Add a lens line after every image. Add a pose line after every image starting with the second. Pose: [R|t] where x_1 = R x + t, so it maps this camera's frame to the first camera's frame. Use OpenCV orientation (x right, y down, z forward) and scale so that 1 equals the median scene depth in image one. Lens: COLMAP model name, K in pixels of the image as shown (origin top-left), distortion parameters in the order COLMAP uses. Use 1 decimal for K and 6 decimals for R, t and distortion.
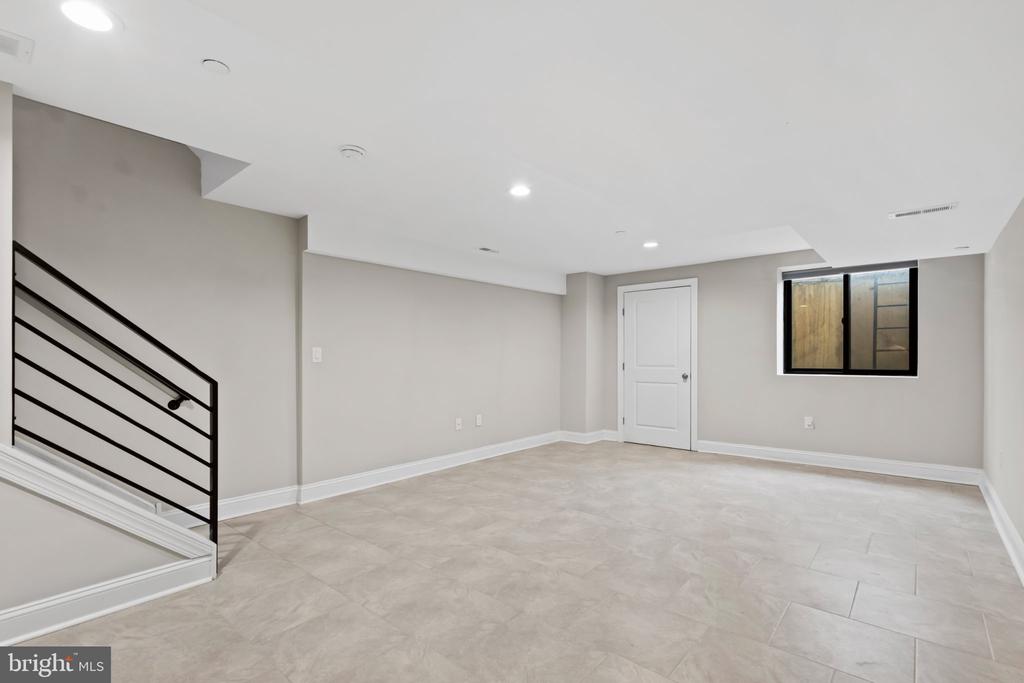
lens RADIAL K [[474.6, 0, 512.8], [0, 474.6, 348.9], [0, 0, 1]] dist [0.003917, 0.000204]
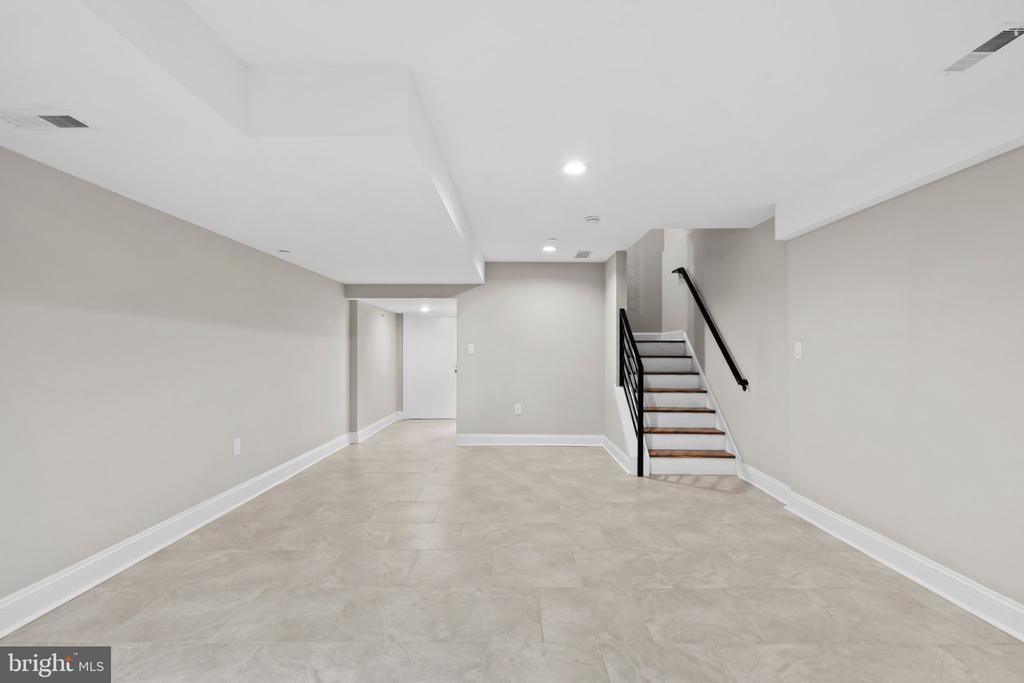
lens RADIAL K [[474.6, 0, 512.8], [0, 474.6, 348.9], [0, 0, 1]] dist [0.003917, 0.000204]
pose [[-0.760716, -0.003550, -0.649076, 0.679837], [0.013929, 0.999665, -0.021792, 0.026405], [0.648936, -0.025618, -0.760412, 1.600271]]
